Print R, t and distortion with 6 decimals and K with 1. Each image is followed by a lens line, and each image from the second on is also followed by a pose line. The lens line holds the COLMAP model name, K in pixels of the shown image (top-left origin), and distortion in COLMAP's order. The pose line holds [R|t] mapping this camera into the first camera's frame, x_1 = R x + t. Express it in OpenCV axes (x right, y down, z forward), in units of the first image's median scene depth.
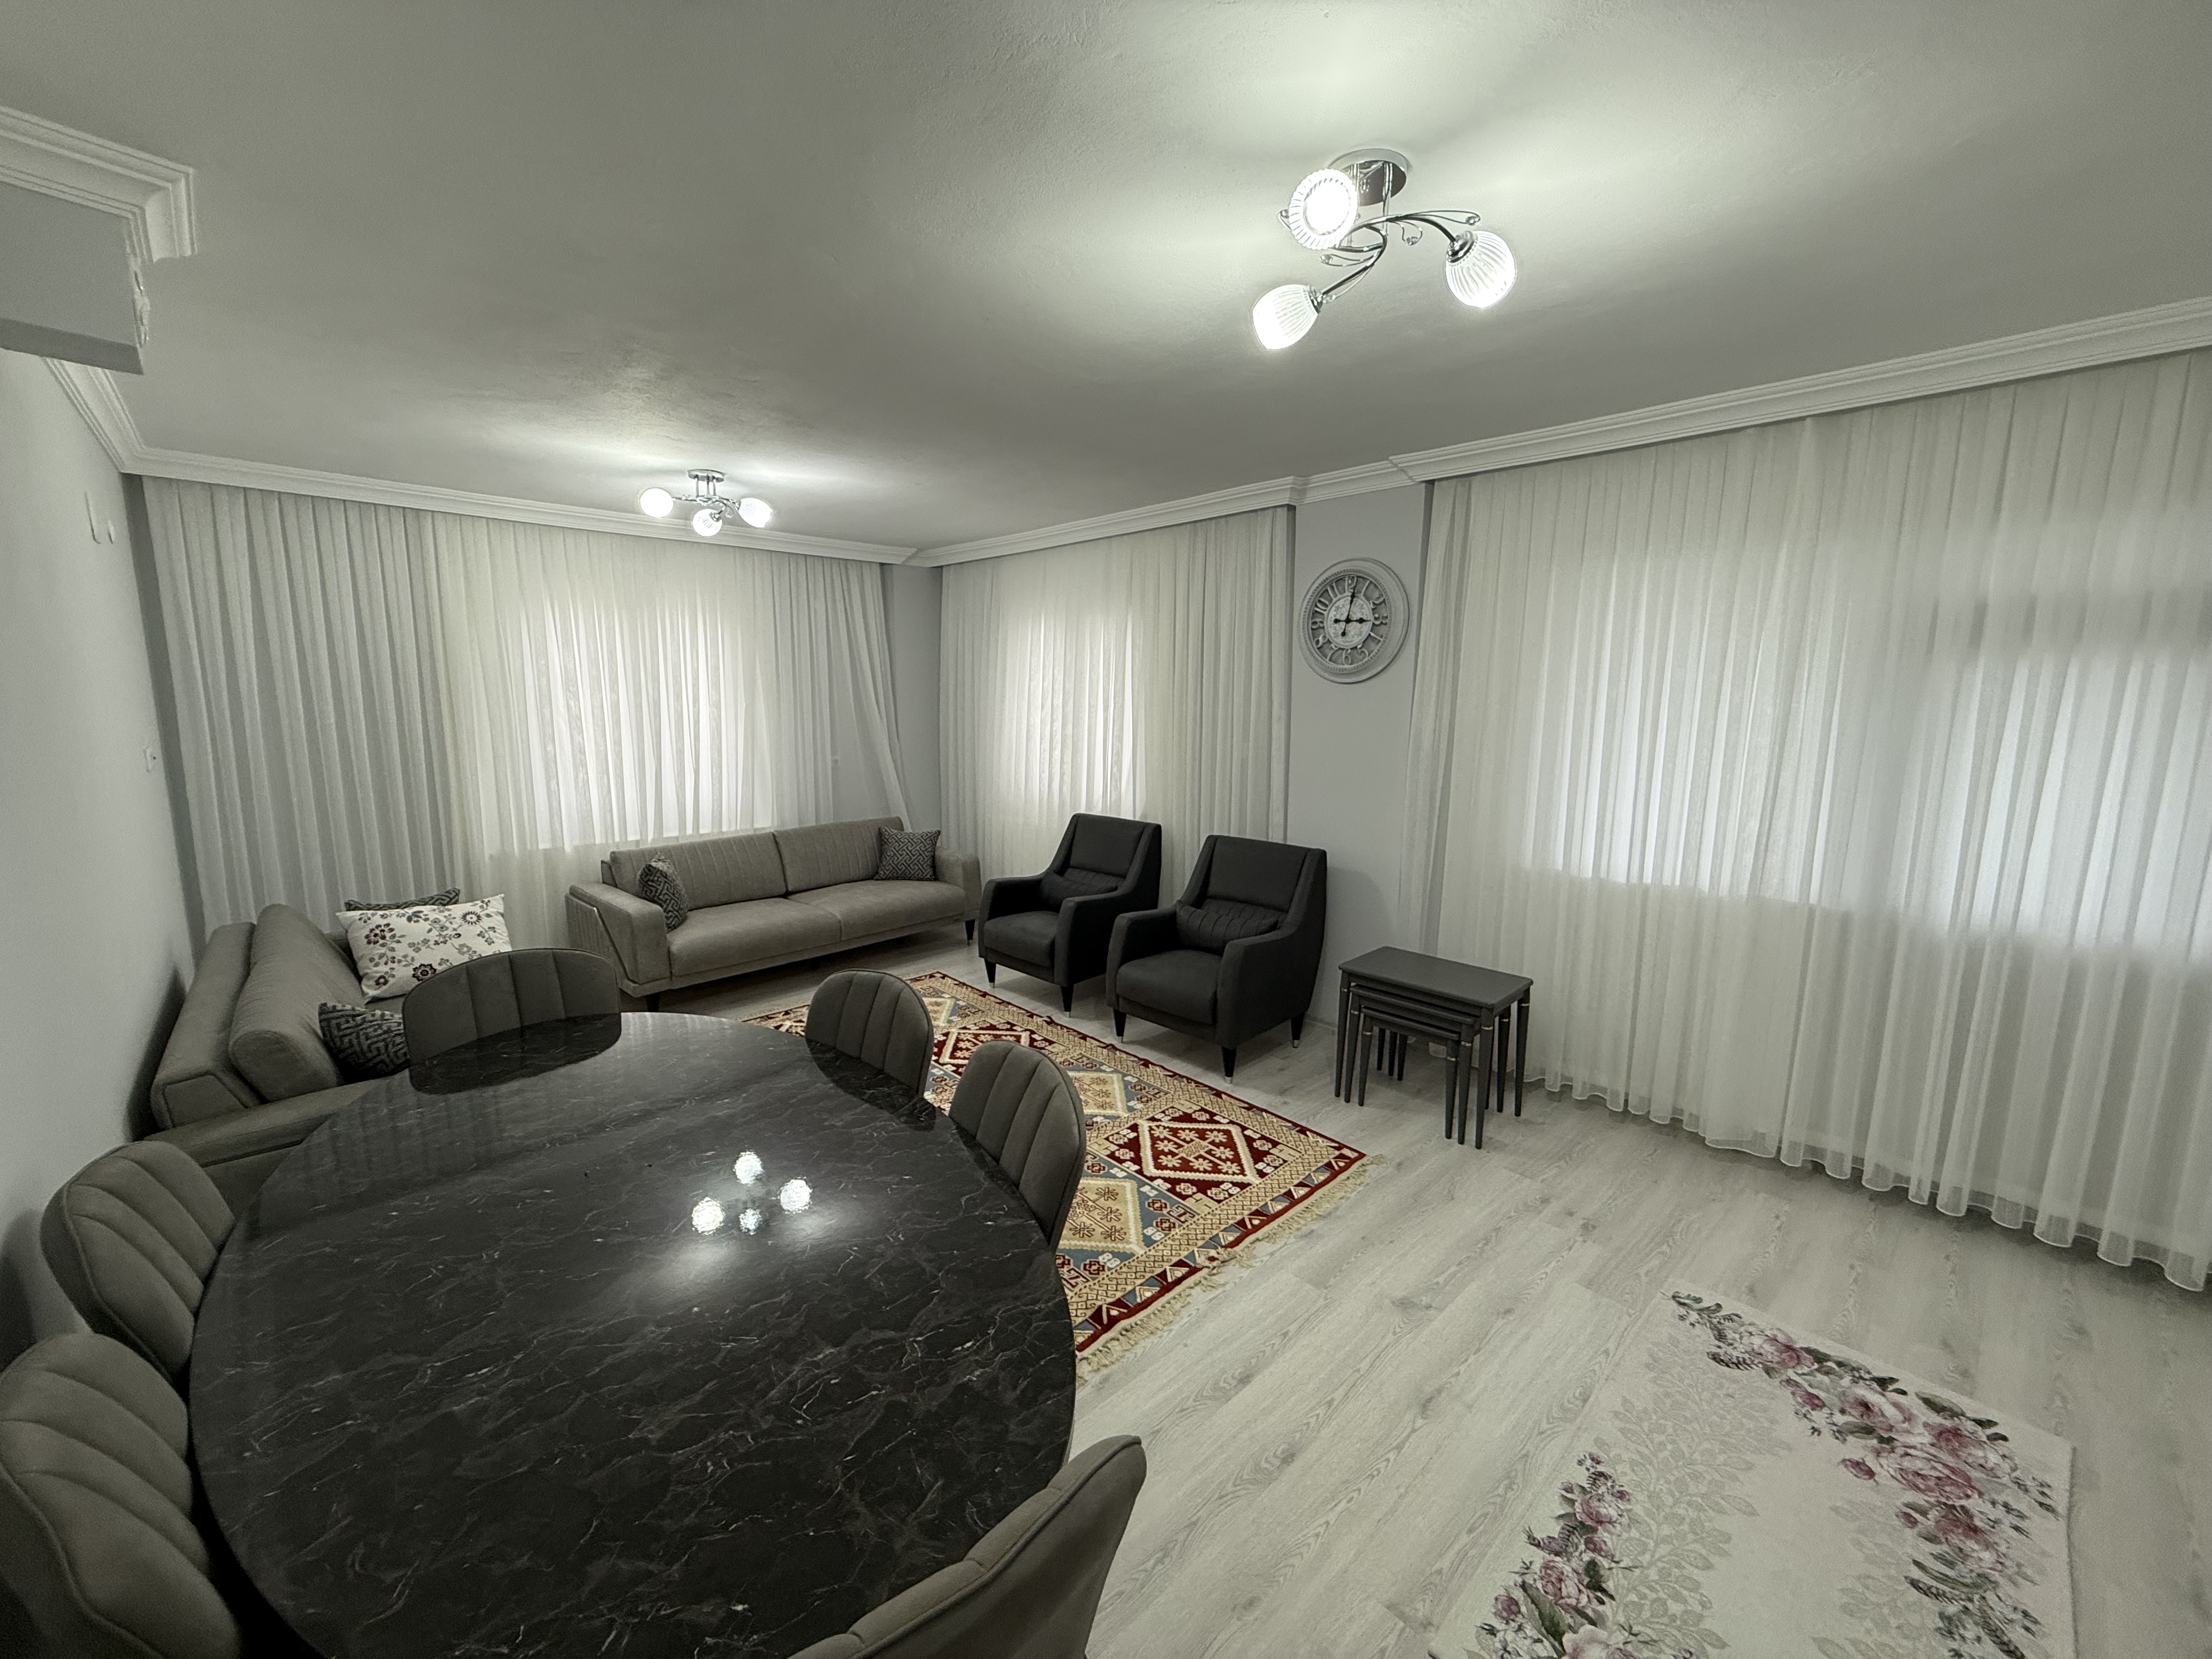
lens RADIAL K [[881.2, 0, 1105.3], [0, 881.2, 824.4], [0, 0, 1]] dist [0.001956, -0.000228]
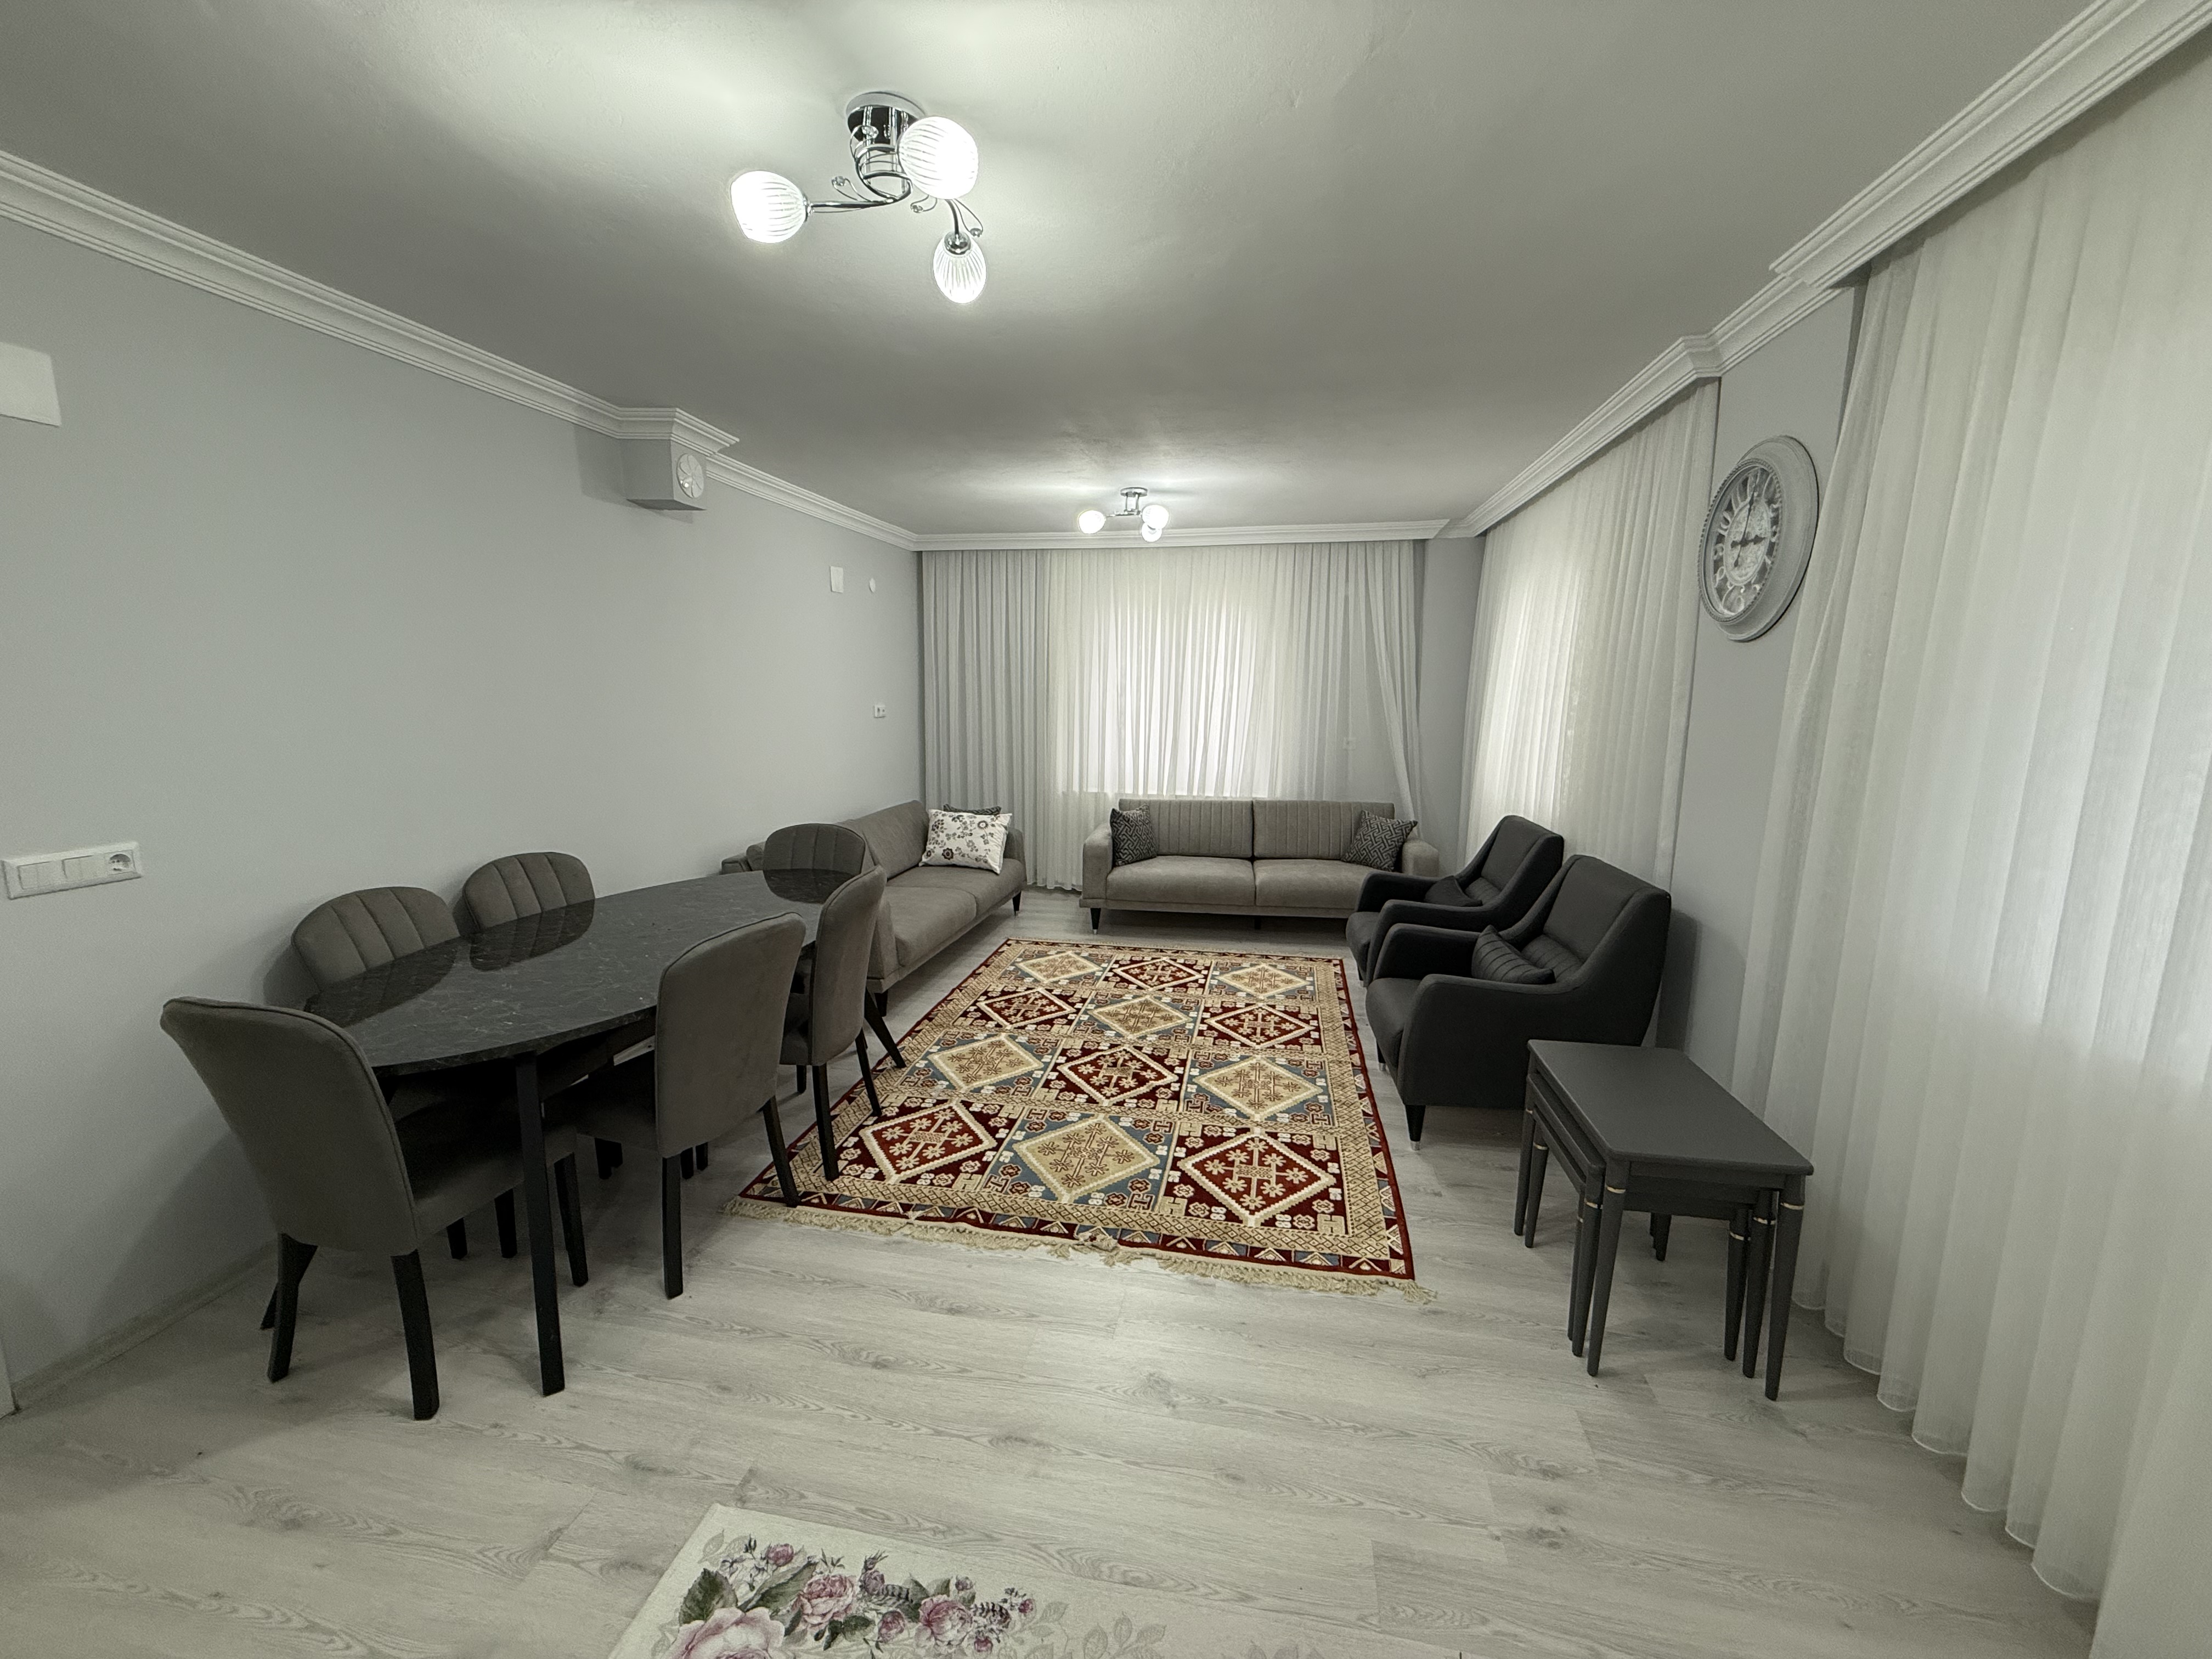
lens RADIAL K [[881.2, 0, 1106.2], [0, 881.2, 831.9], [0, 0, 1]] dist [0.001956, -0.000228]
pose [[0.582022, 0.130970, -0.802556, 0.700140], [-0.123410, 0.989739, 0.072019, -0.017292], [0.803754, 0.057127, 0.592213, 0.340742]]
